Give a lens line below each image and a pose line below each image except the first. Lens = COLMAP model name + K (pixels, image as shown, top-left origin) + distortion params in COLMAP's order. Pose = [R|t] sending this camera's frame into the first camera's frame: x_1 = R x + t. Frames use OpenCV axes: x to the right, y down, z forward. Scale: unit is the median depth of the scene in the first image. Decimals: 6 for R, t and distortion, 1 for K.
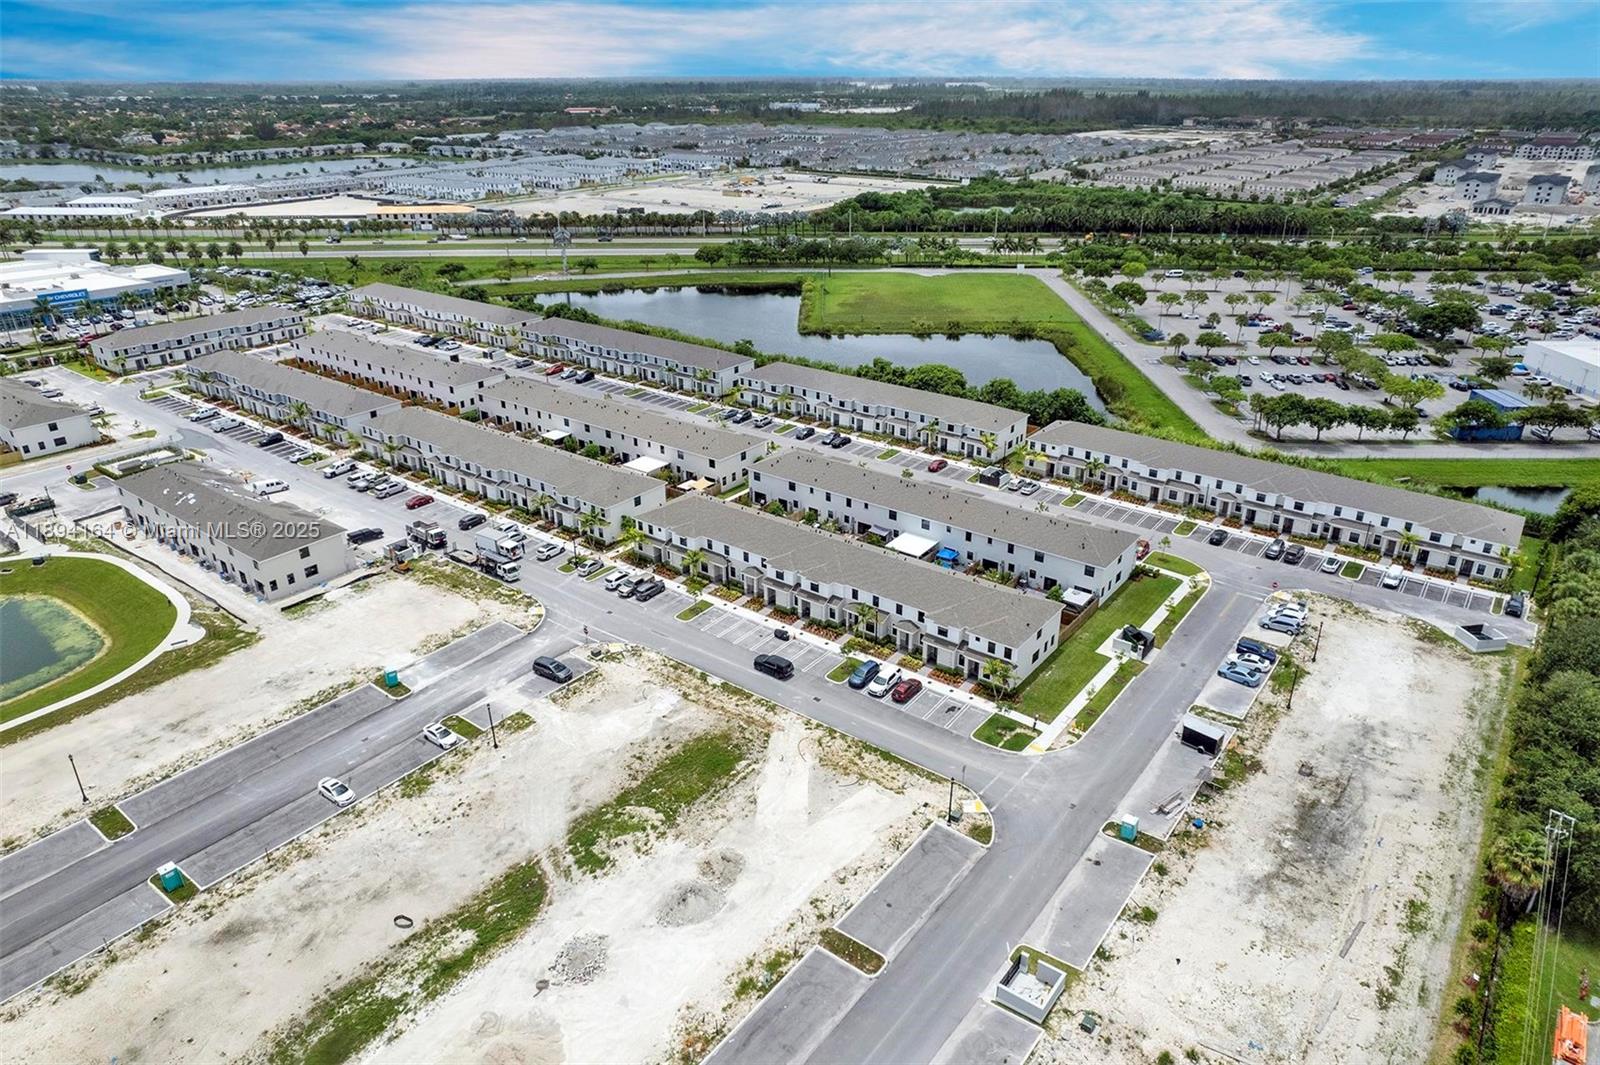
lens RADIAL K [[1025.4, 0, 800.0], [0, 1025.4, 532.5], [0, 0, 1]] dist [-0.075748, 0.070056]
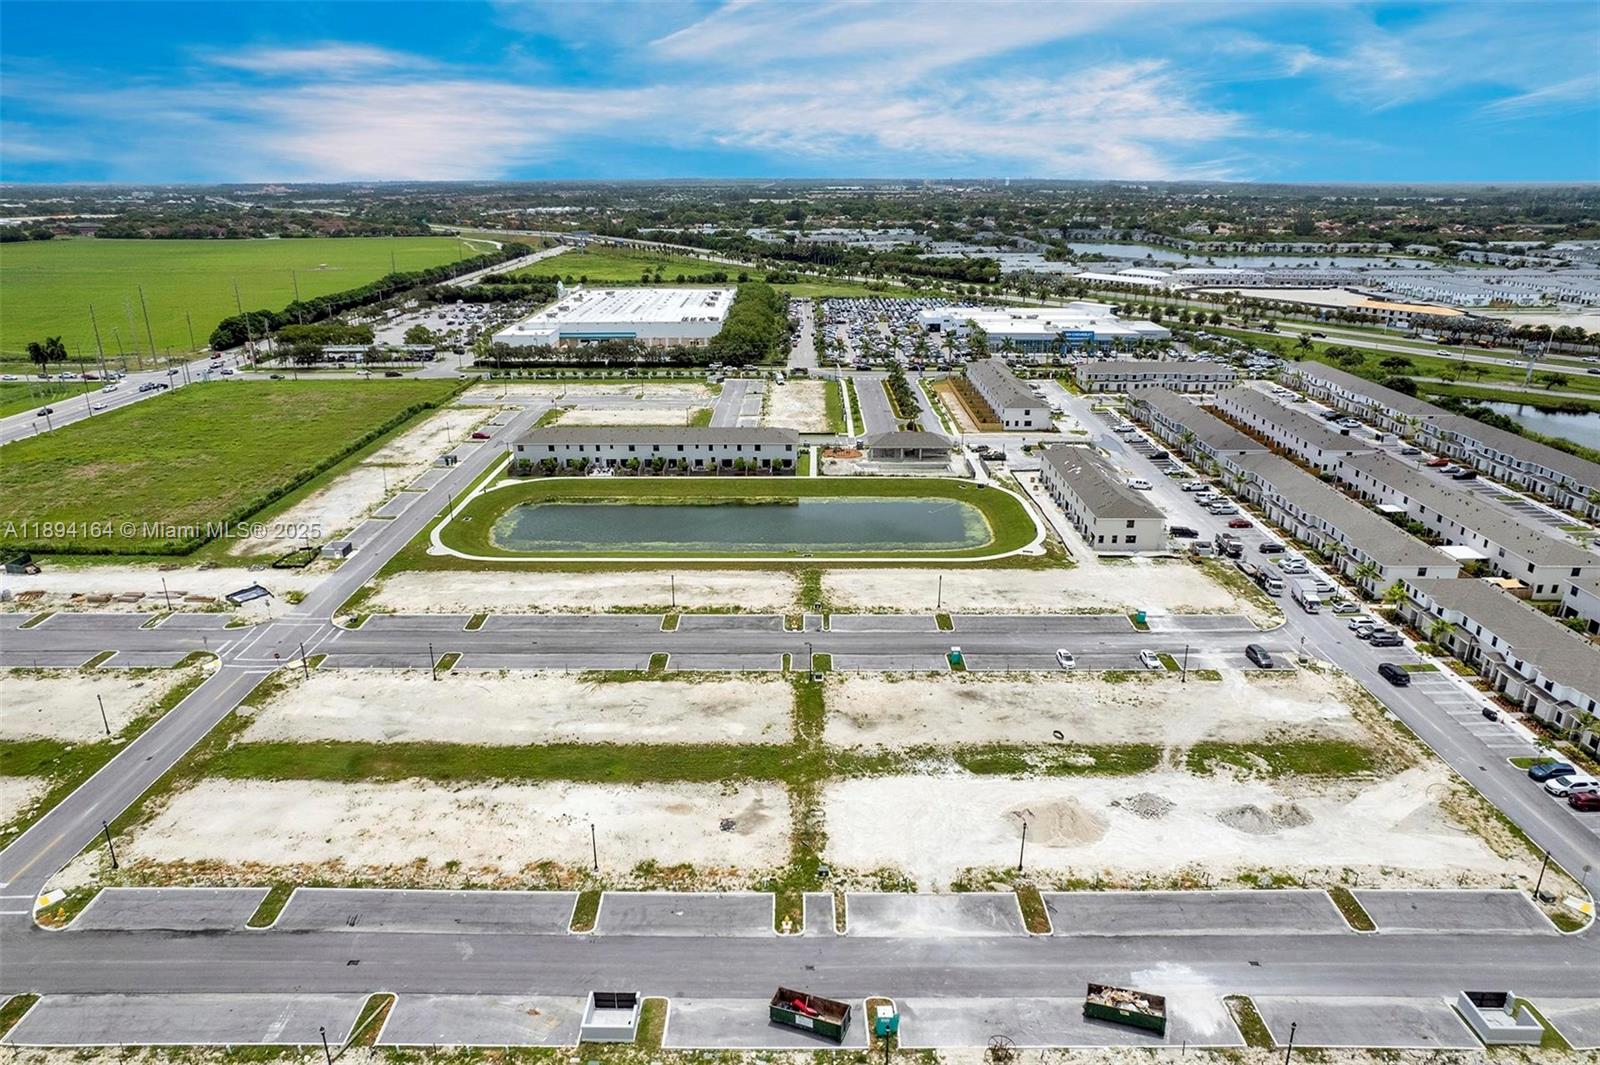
lens RADIAL K [[1025.4, 0, 800.0], [0, 1025.4, 532.5], [0, 0, 1]] dist [-0.075748, 0.070056]
pose [[0.600851, 0.265673, -0.753920, 0.208310], [-0.330791, 0.941247, 0.068054, 0.066530], [0.727705, 0.208500, 0.653432, -0.149823]]
